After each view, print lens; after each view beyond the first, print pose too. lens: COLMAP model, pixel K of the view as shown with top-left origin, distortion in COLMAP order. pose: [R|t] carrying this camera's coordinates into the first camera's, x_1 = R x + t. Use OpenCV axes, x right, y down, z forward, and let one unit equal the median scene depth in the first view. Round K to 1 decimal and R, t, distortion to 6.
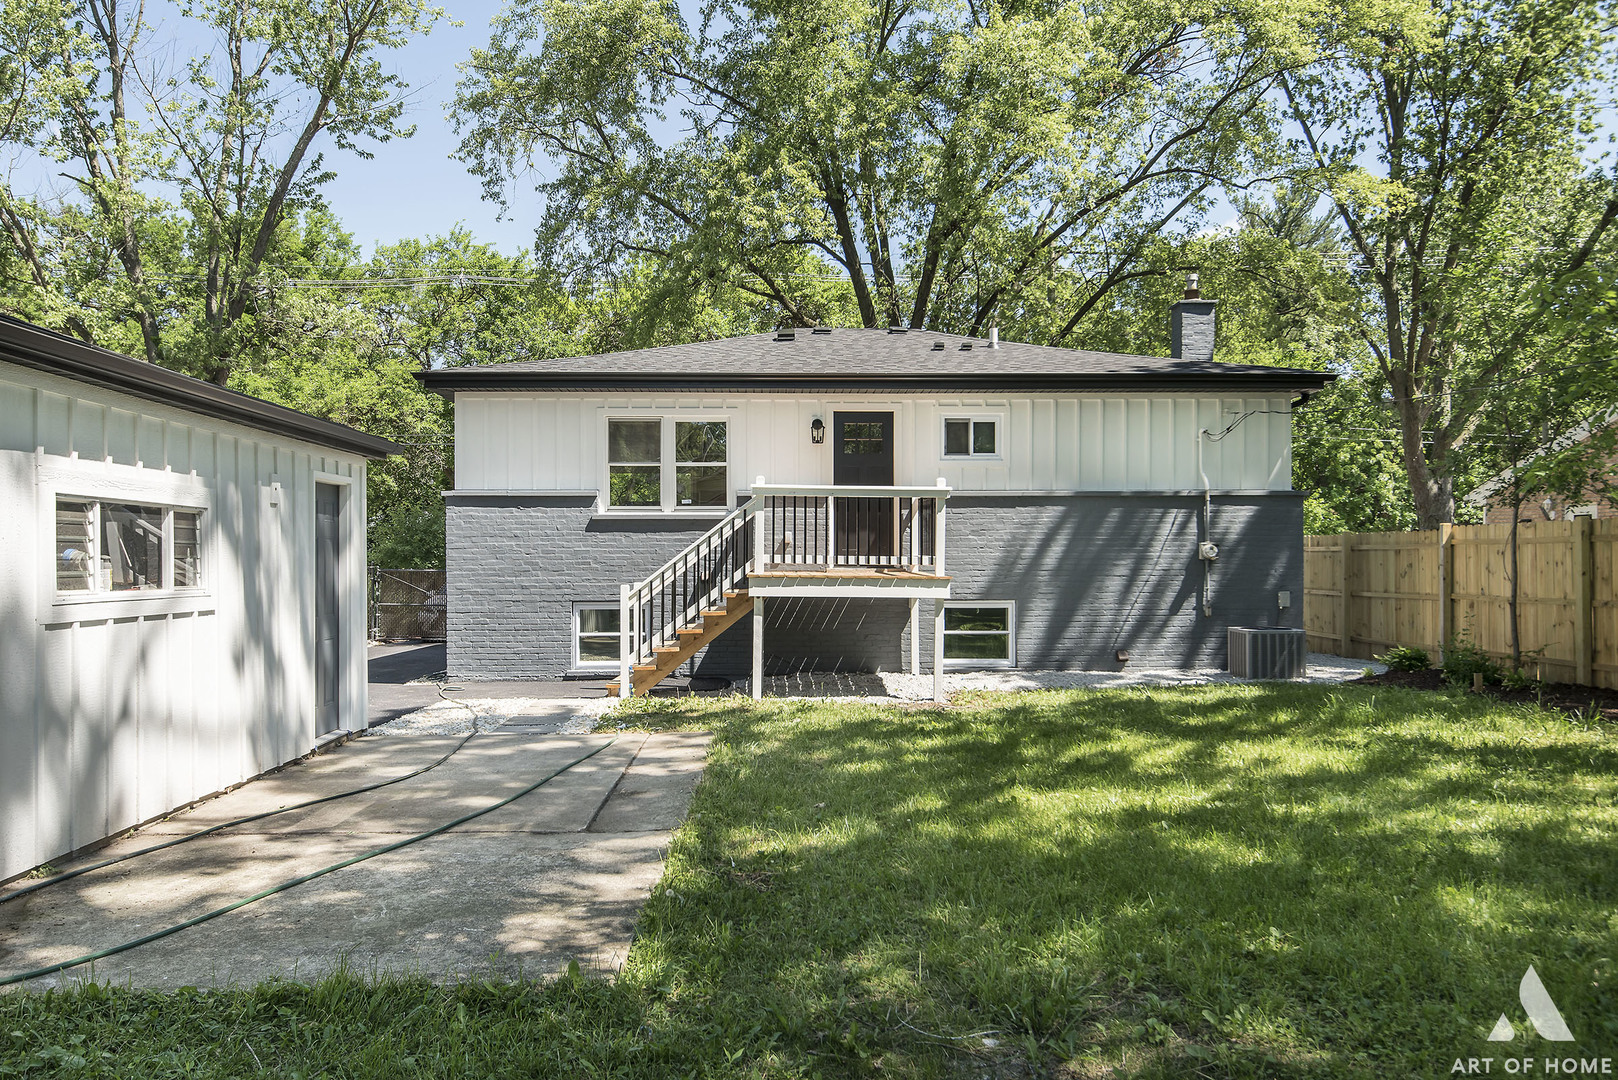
lens RADIAL K [[1189.0, 0, 815.0], [0, 1189.0, 543.3], [0, 0, 1]] dist [0.025984, -0.014097]
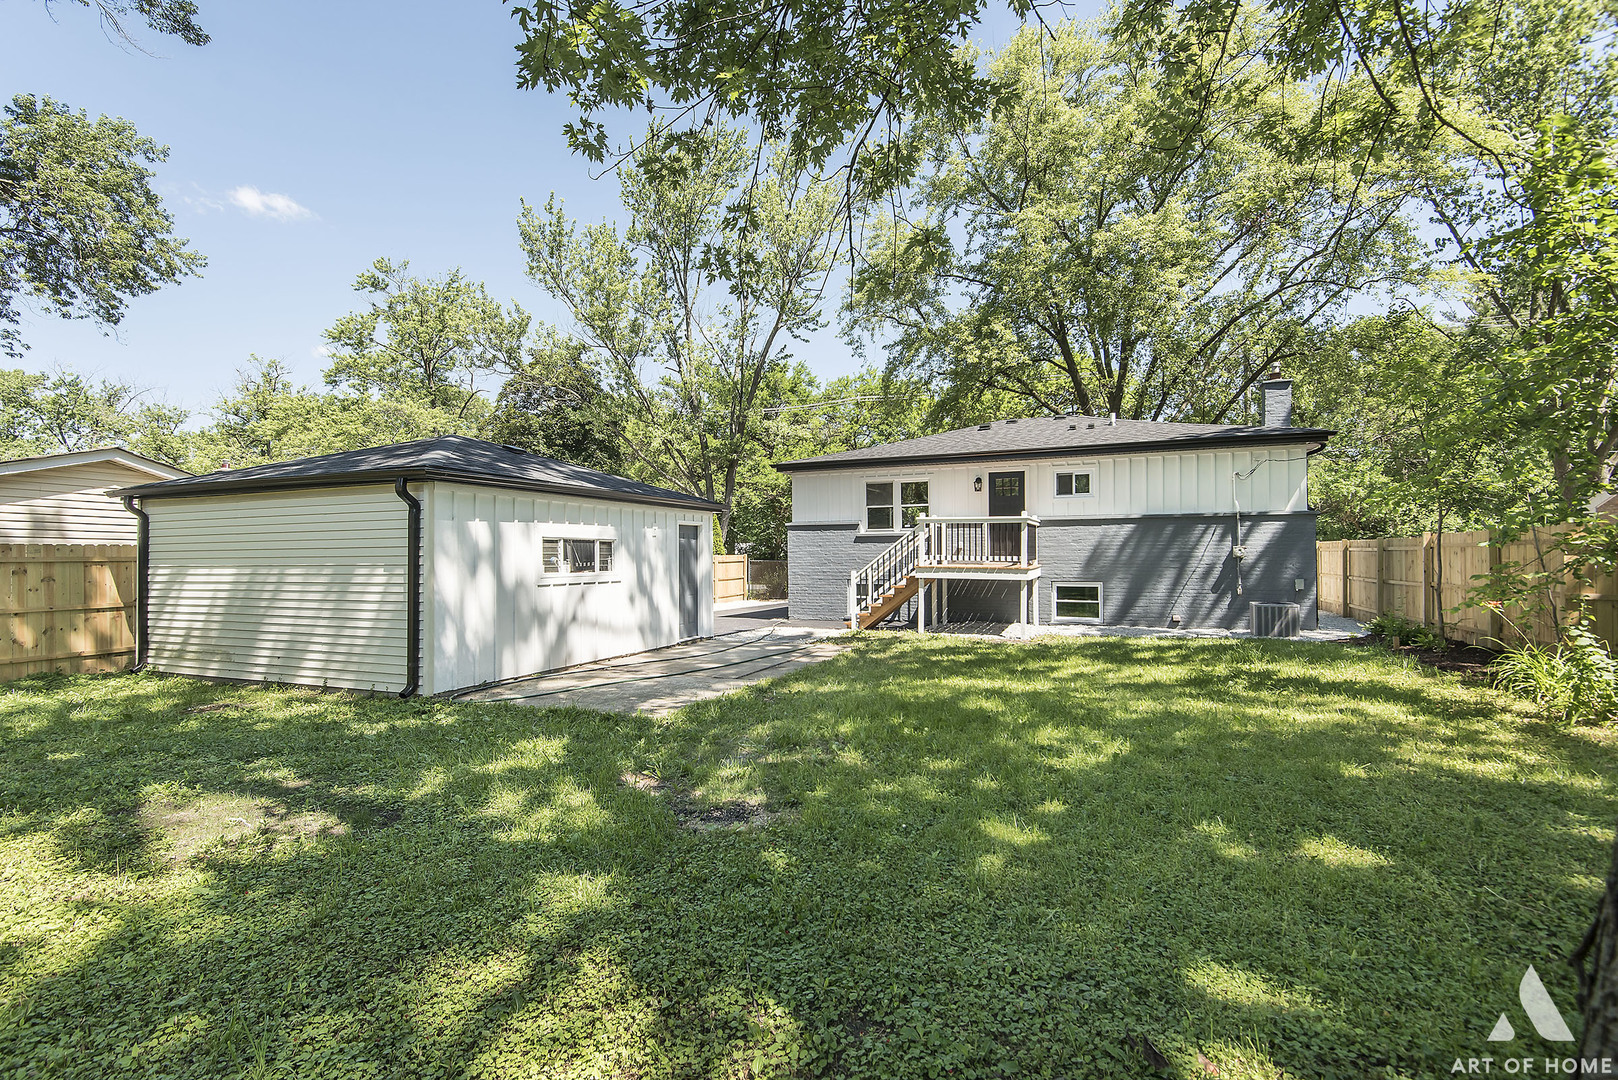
lens RADIAL K [[748.7, 0, 807.1], [0, 748.7, 548.2], [0, 0, 1]] dist [-0.002413, -0.000762]
pose [[0.902738, -0.005478, -0.430157, 0.245039], [0.008138, 0.999957, 0.004346, -0.007040], [0.430115, -0.007424, 0.902744, -0.104939]]
